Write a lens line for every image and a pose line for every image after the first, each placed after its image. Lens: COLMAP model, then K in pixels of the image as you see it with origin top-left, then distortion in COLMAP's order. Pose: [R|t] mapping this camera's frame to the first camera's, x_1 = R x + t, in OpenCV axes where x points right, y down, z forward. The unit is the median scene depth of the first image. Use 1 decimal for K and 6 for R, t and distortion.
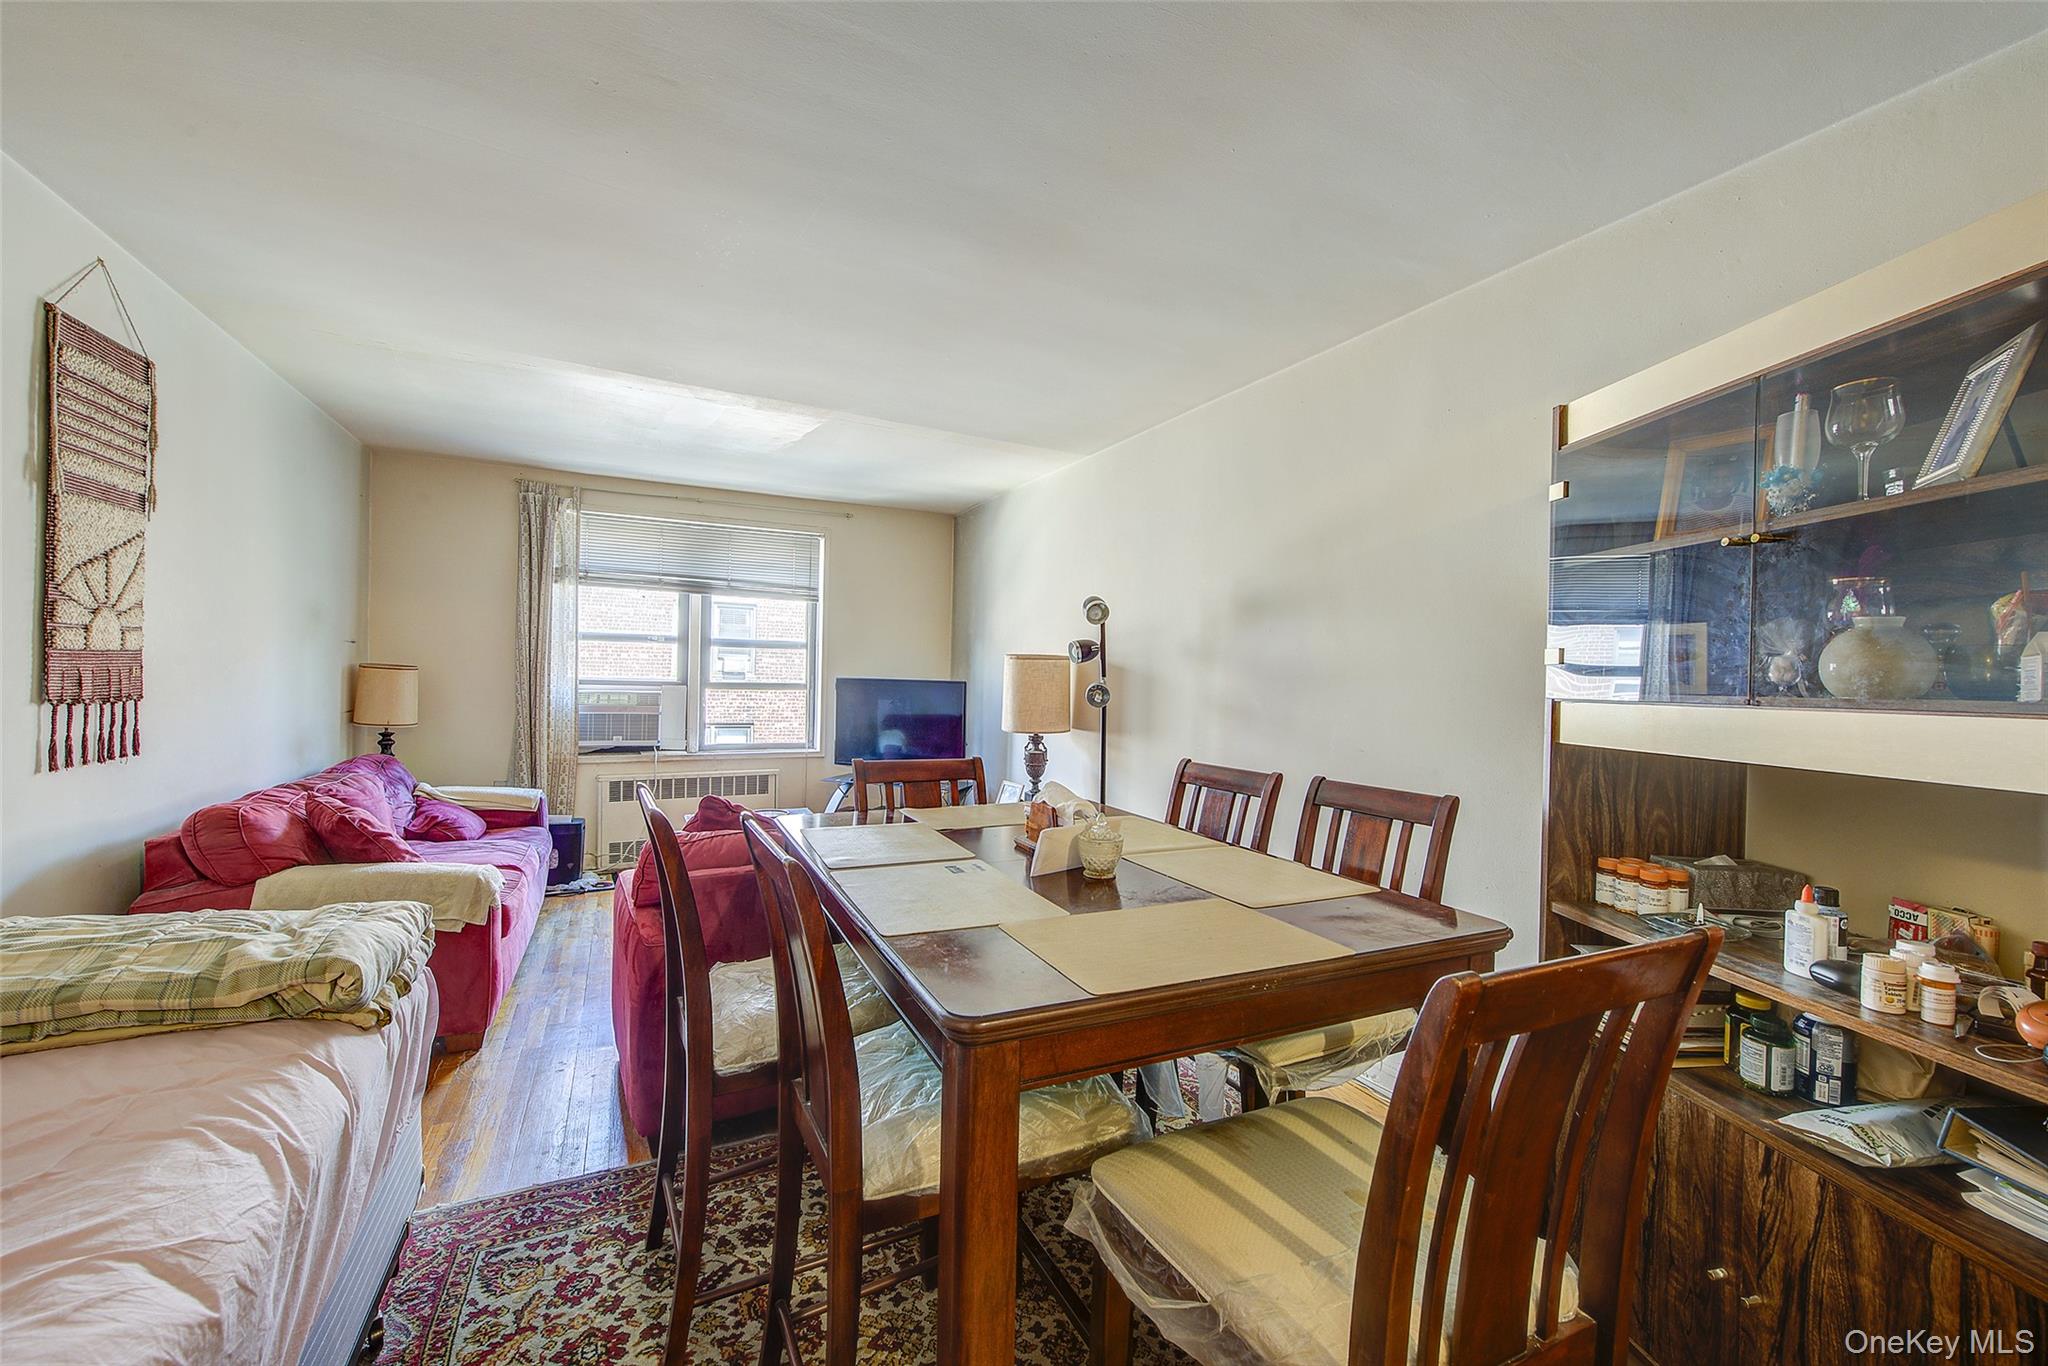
lens RADIAL K [[815.6, 0, 1030.4], [0, 815.6, 681.8], [0, 0, 1]] dist [-0.003364, -0.000181]
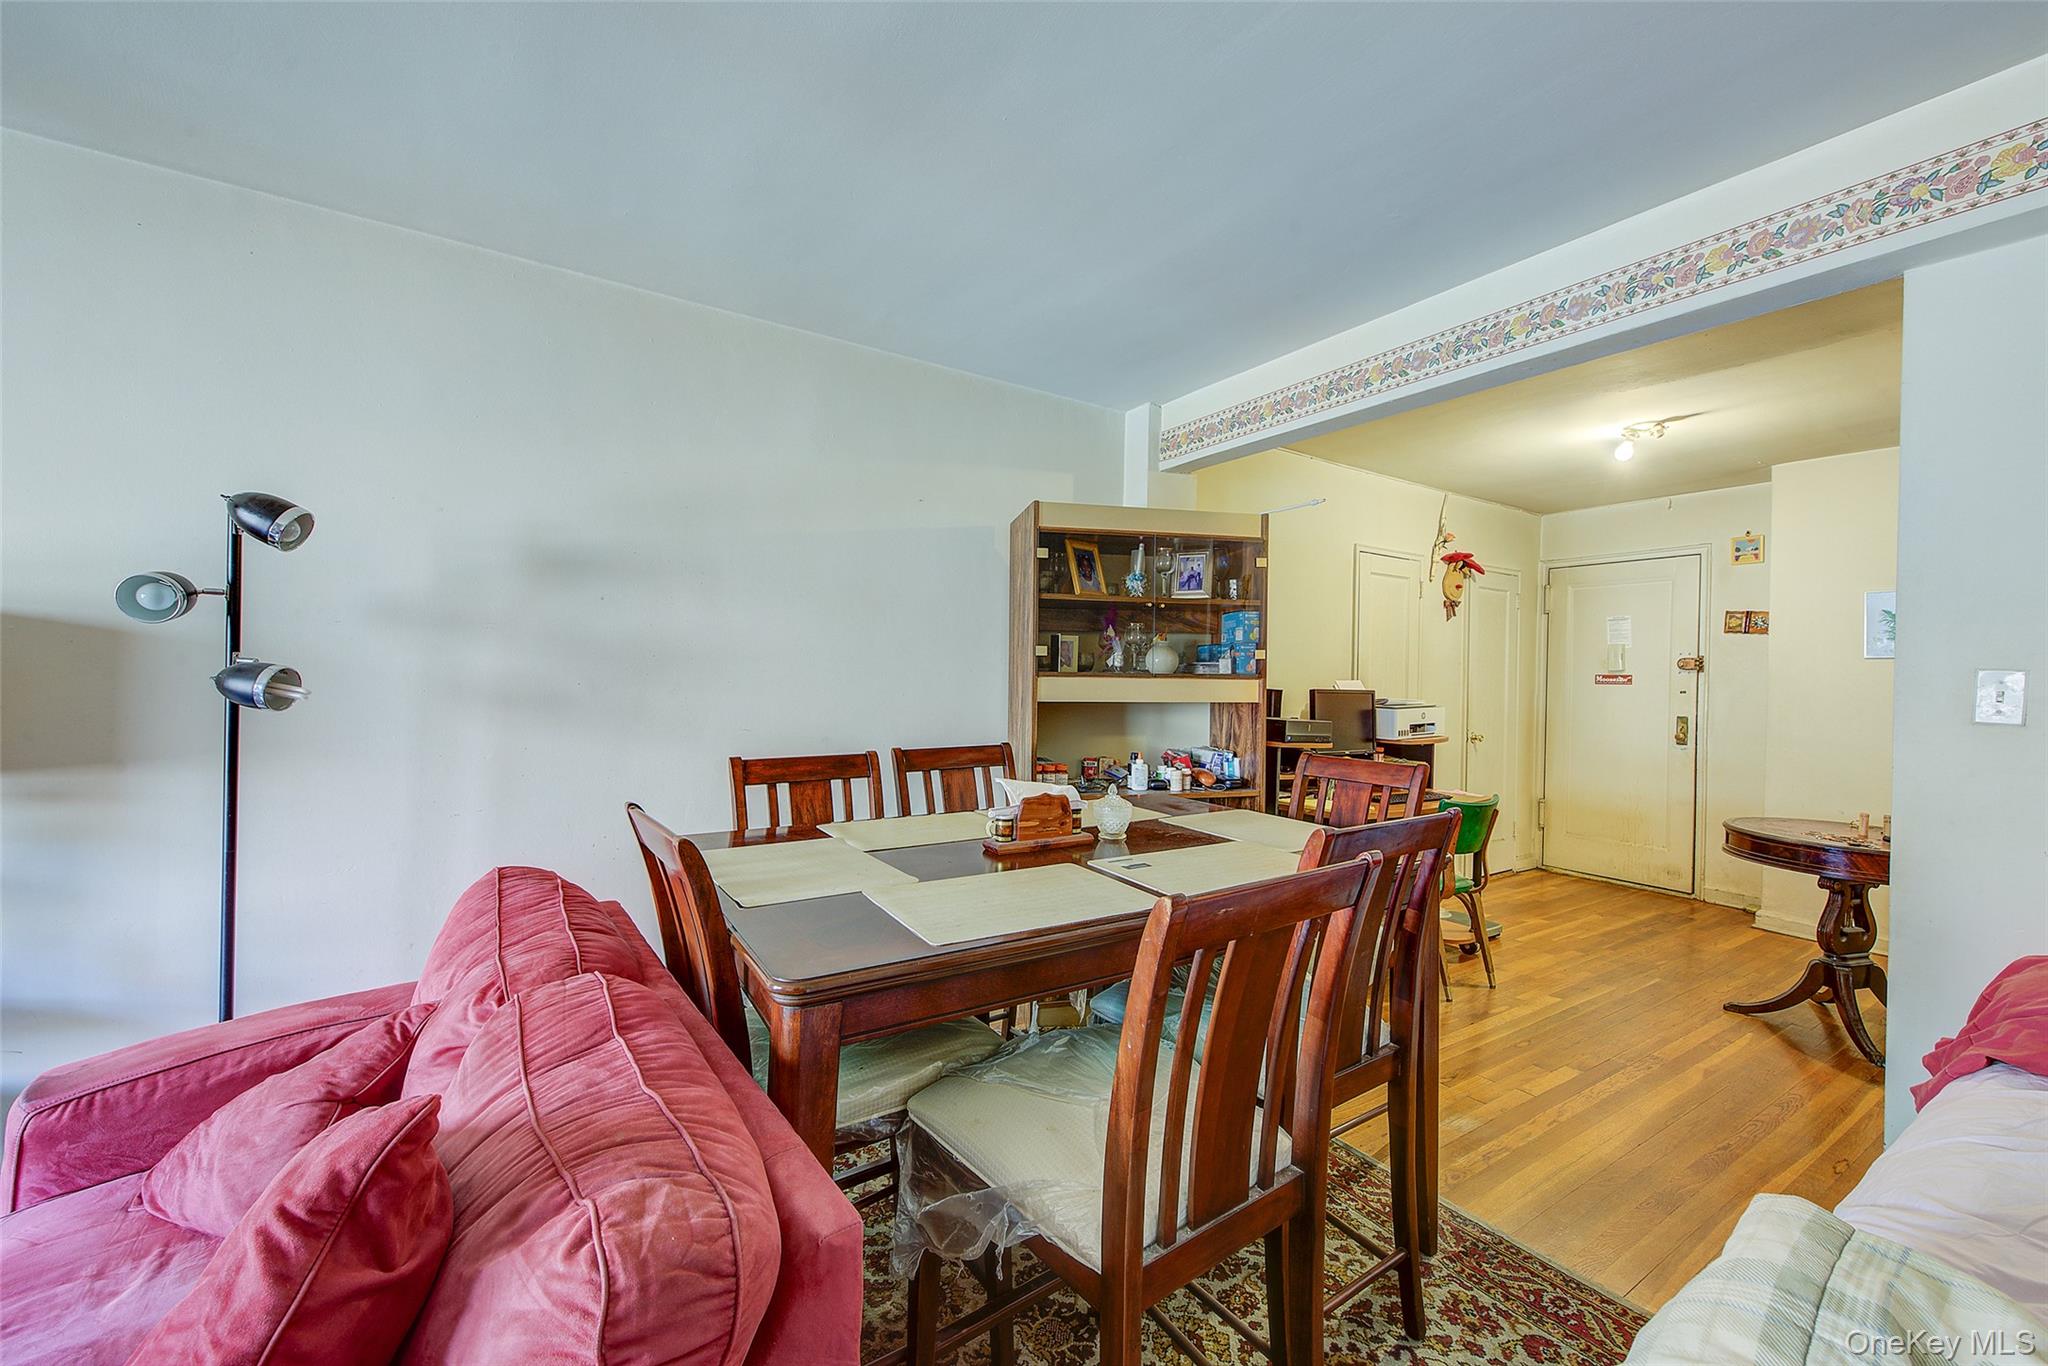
lens RADIAL K [[815.6, 0, 1030.4], [0, 815.6, 681.8], [0, 0, 1]] dist [-0.003364, -0.000181]
pose [[-0.120422, -0.029634, 0.992280, -0.780493], [-0.008278, 0.999550, 0.028847, -0.009906], [-0.992688, -0.004740, -0.120613, 0.950724]]
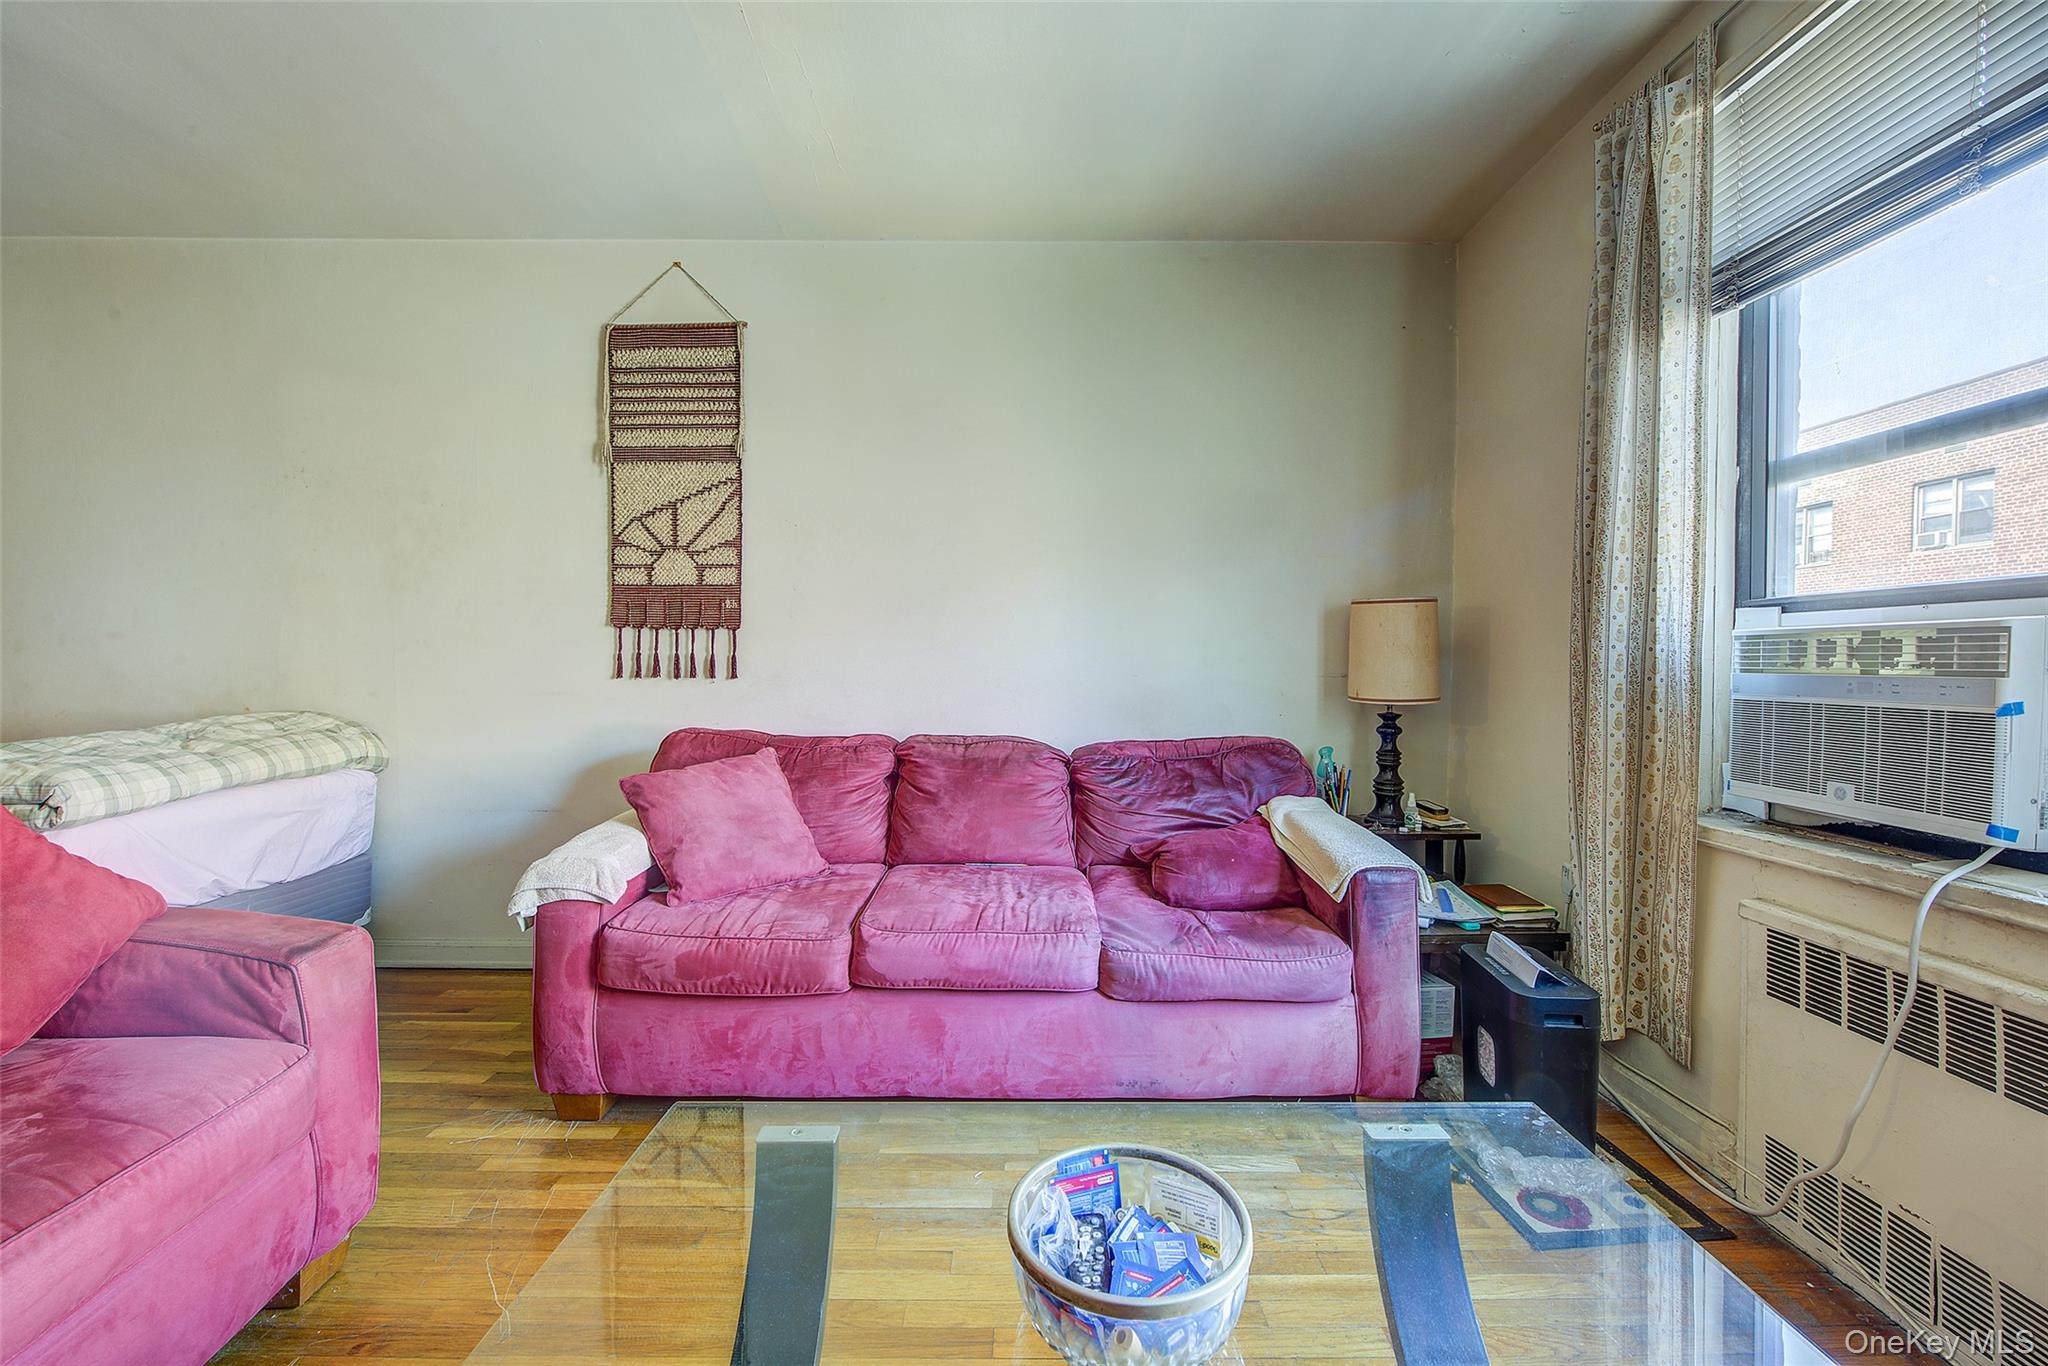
lens RADIAL K [[815.6, 0, 1030.4], [0, 815.6, 681.8], [0, 0, 1]] dist [-0.003364, -0.000181]
pose [[-0.432970, -0.010353, -0.901349, -0.283322], [-0.027470, 0.999621, 0.001713, 0.088831], [0.900990, 0.025502, -0.433091, 2.011769]]
